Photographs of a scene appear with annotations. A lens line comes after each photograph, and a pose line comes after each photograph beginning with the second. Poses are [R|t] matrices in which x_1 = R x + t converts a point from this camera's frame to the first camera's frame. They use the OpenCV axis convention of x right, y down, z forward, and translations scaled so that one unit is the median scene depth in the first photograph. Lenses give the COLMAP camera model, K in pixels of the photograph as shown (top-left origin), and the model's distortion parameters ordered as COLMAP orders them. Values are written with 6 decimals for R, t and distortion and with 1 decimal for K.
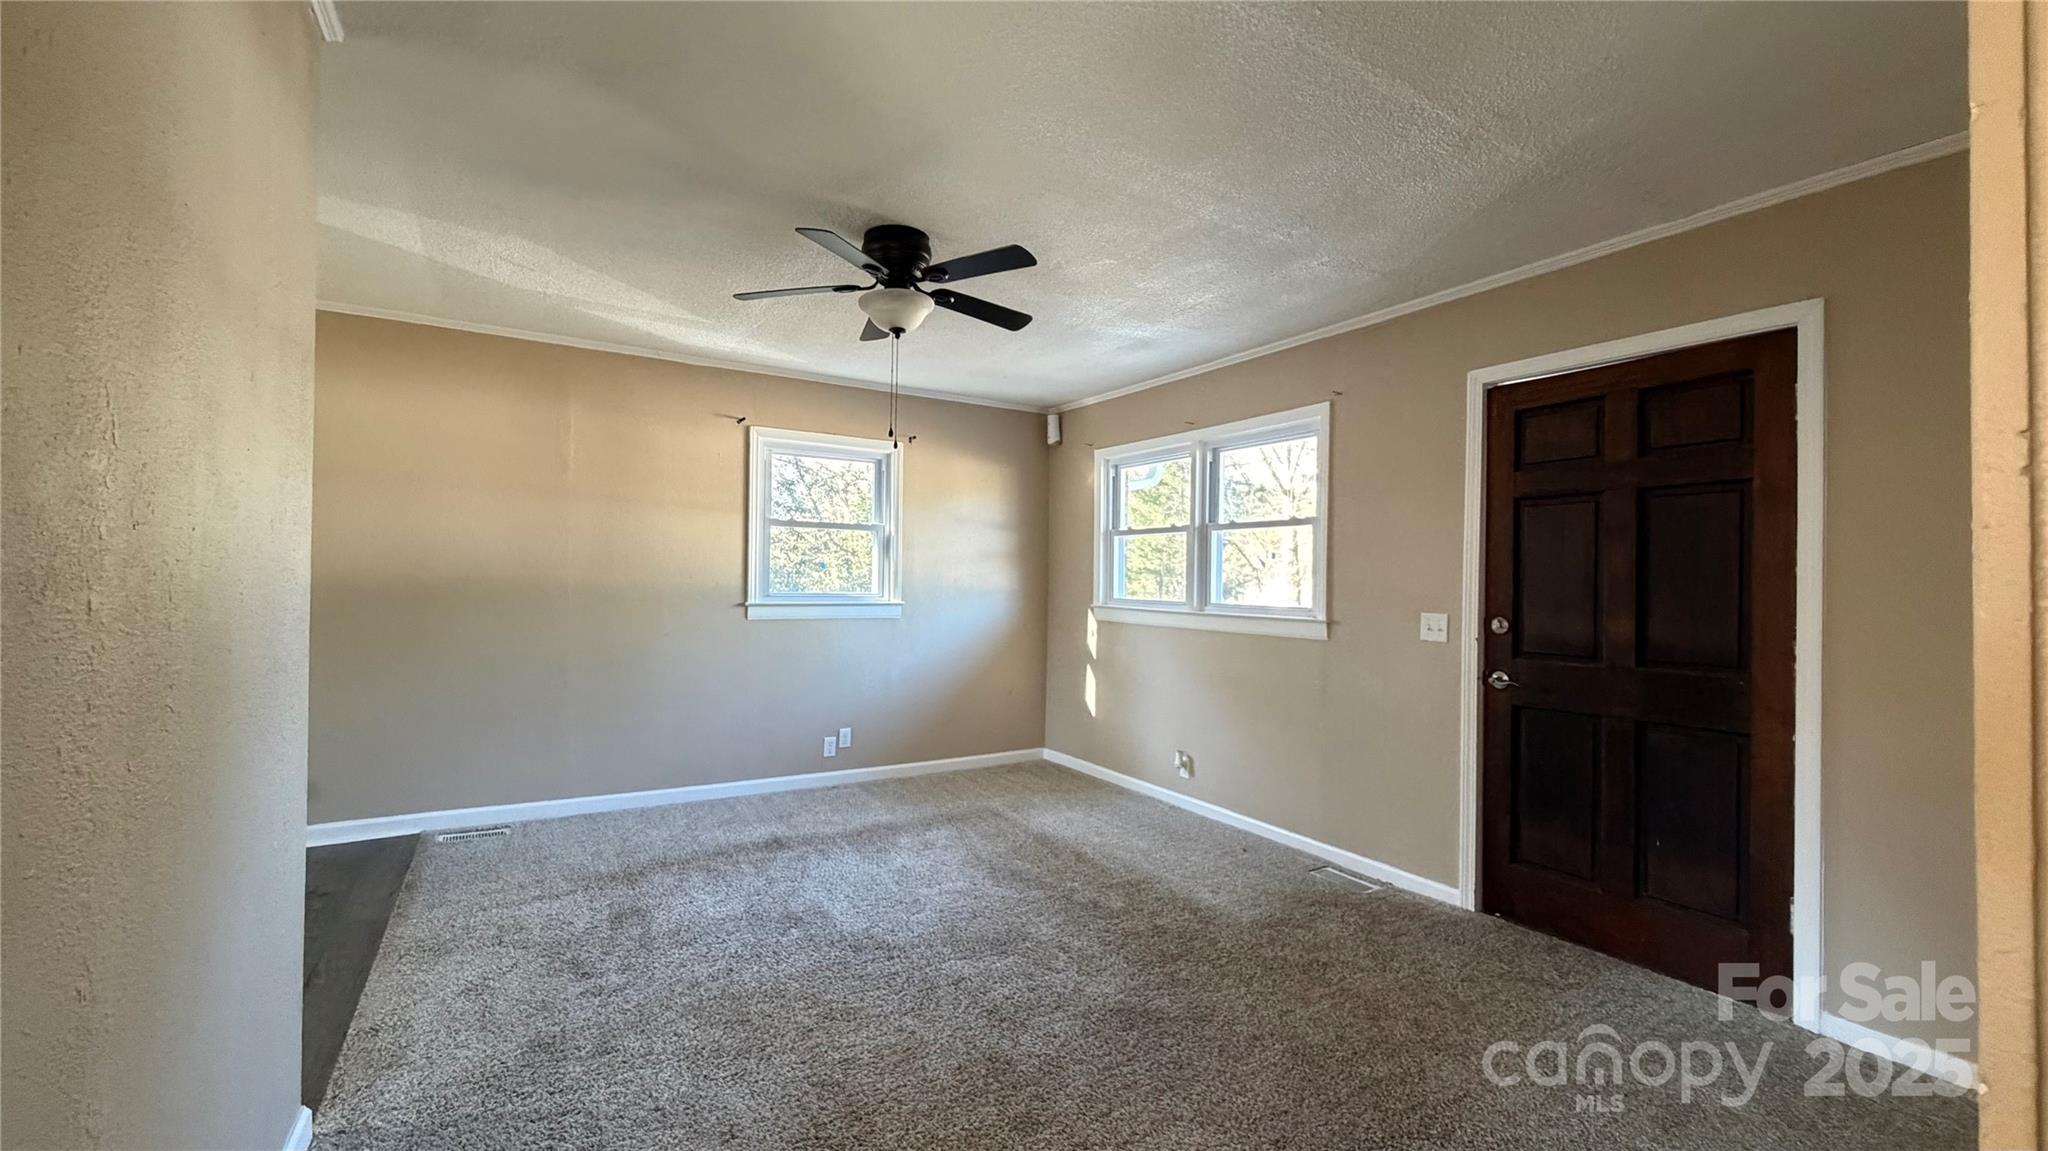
lens RADIAL K [[831.8, 0, 1029.4], [0, 831.8, 575.7], [0, 0, 1]] dist [-0.001499, -0.000161]
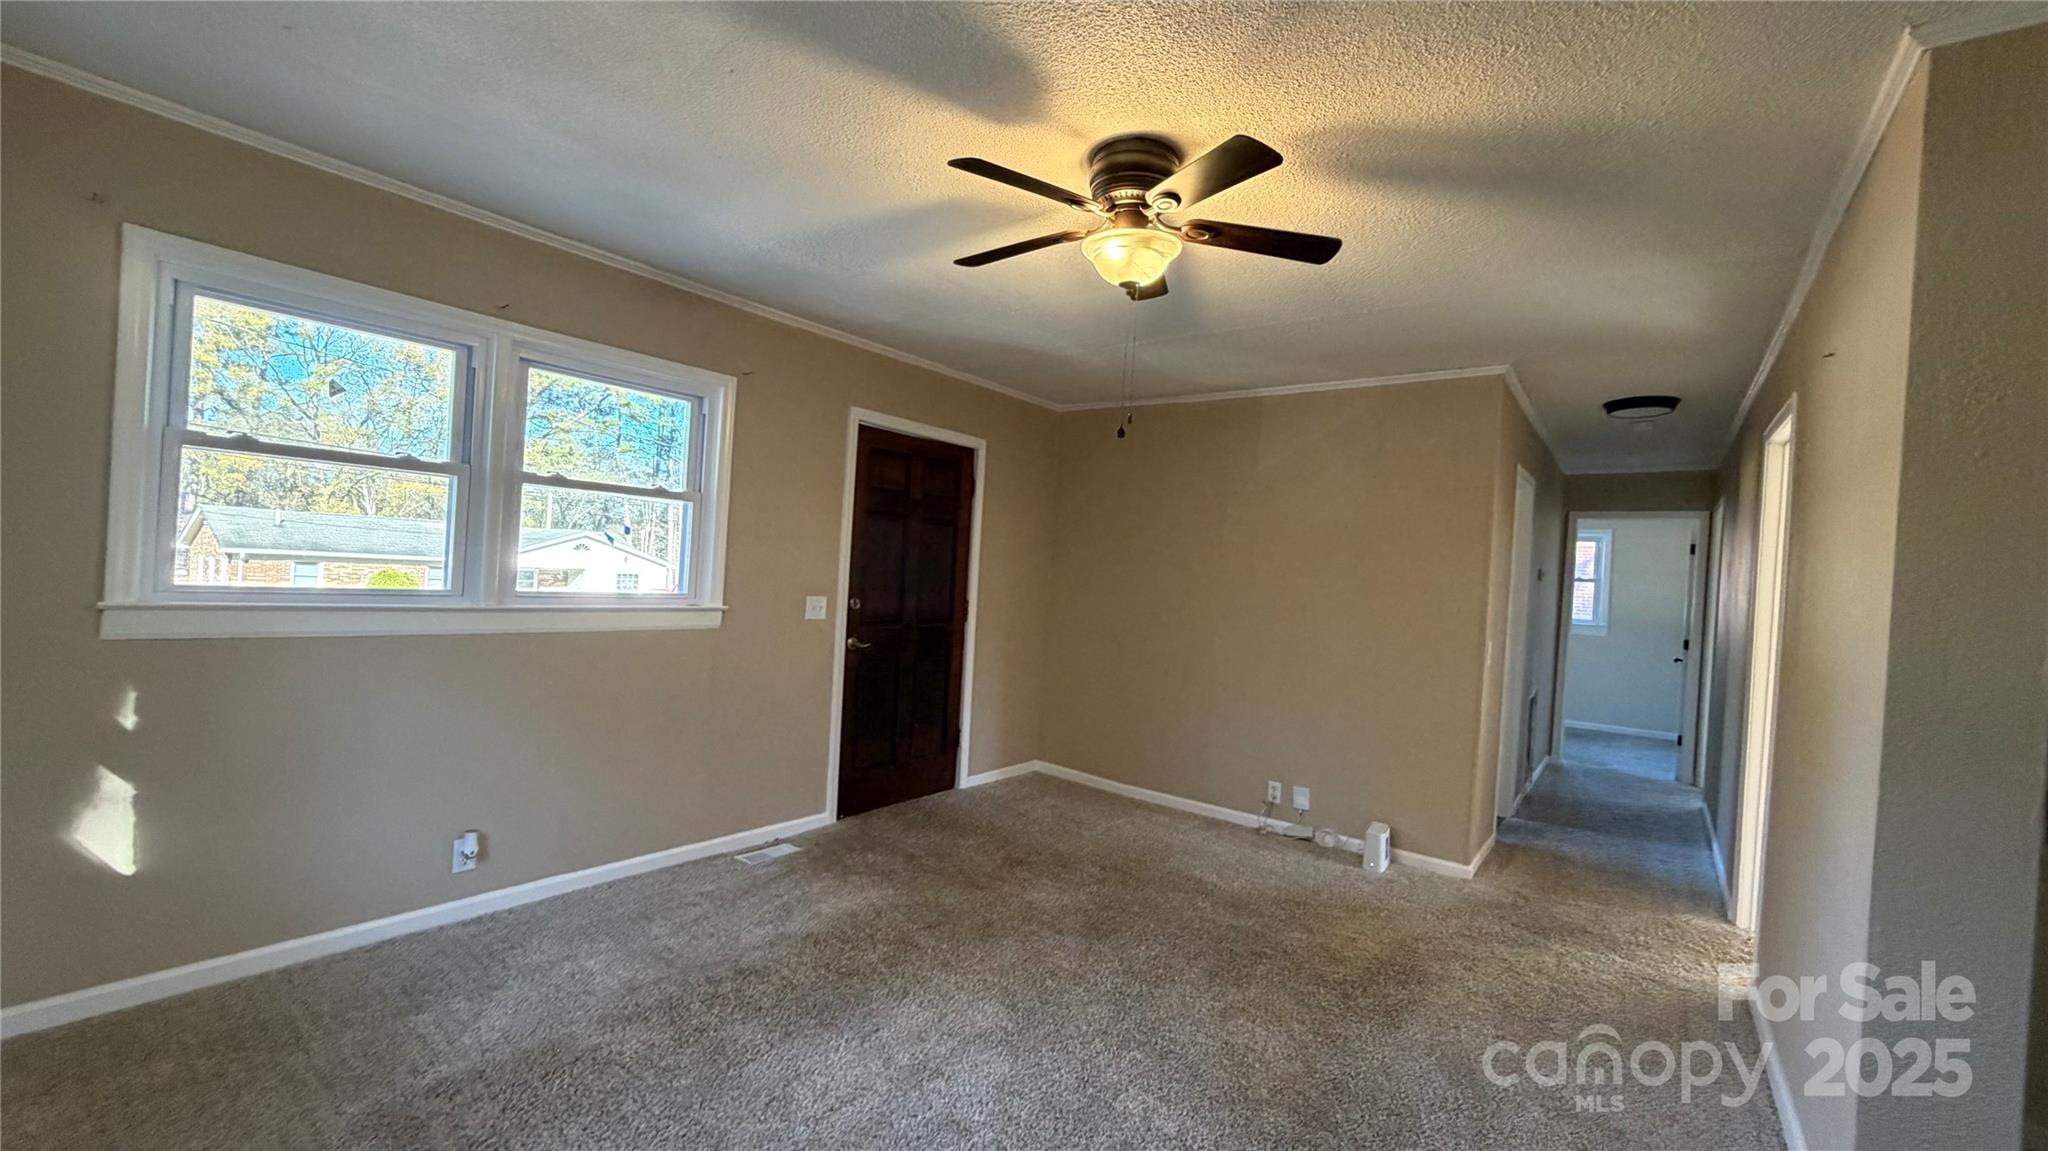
lens RADIAL K [[819.2, 0, 1023.5], [0, 819.2, 573.2], [0, 0, 1]] dist [-0.001065, 0.000037]
pose [[-0.350611, -0.040247, 0.935656, -0.640427], [-0.071065, 0.997339, 0.016271, -0.025535], [-0.933821, -0.060787, -0.352538, 1.009849]]
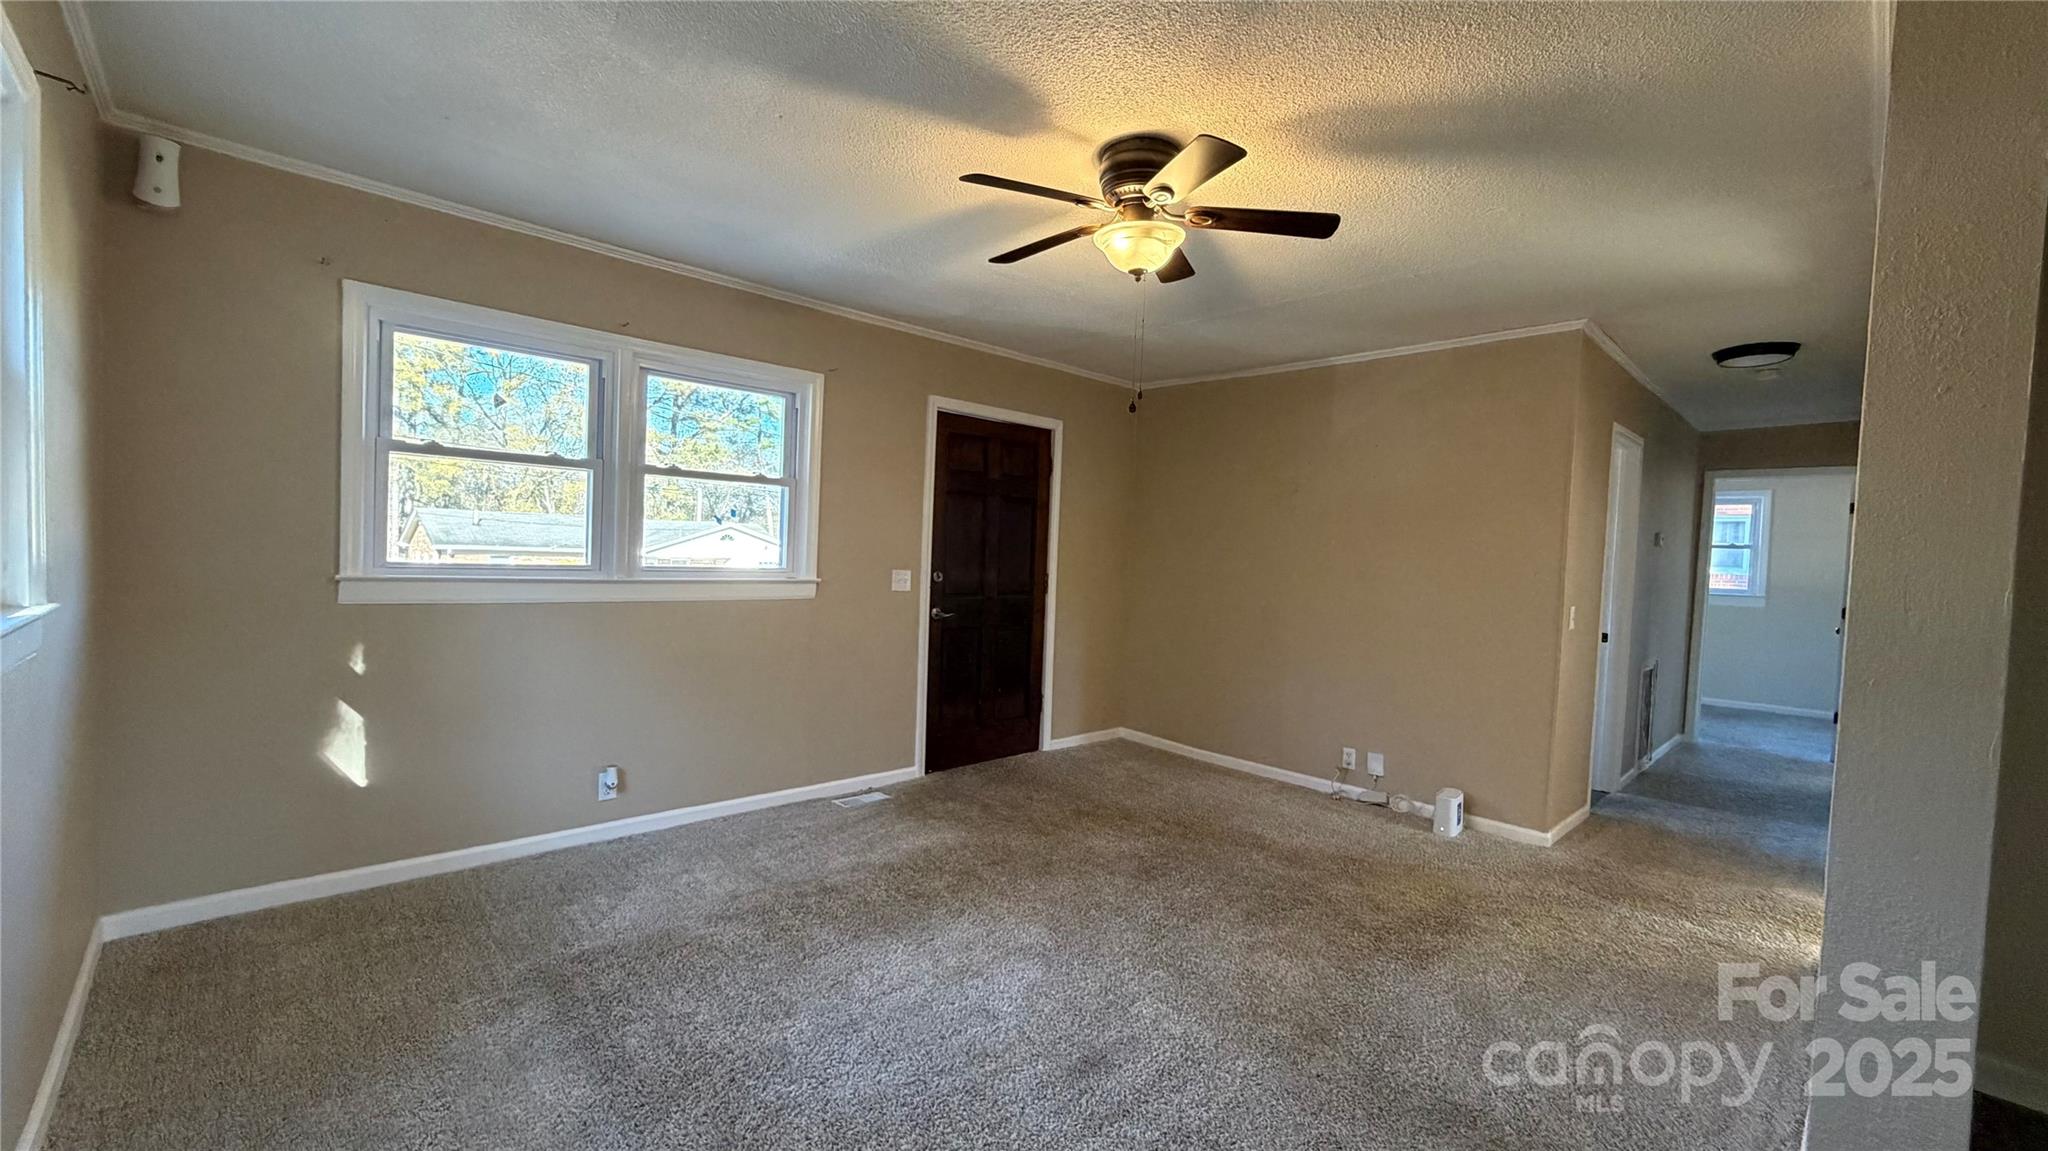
lens RADIAL K [[819.2, 0, 1023.5], [0, 819.2, 573.2], [0, 0, 1]] dist [-0.001065, 0.000037]
pose [[-0.205414, -0.054890, 0.977135, -0.728755], [-0.049903, 0.997715, 0.045555, -0.016754], [-0.977402, -0.039405, -0.207684, 0.957632]]
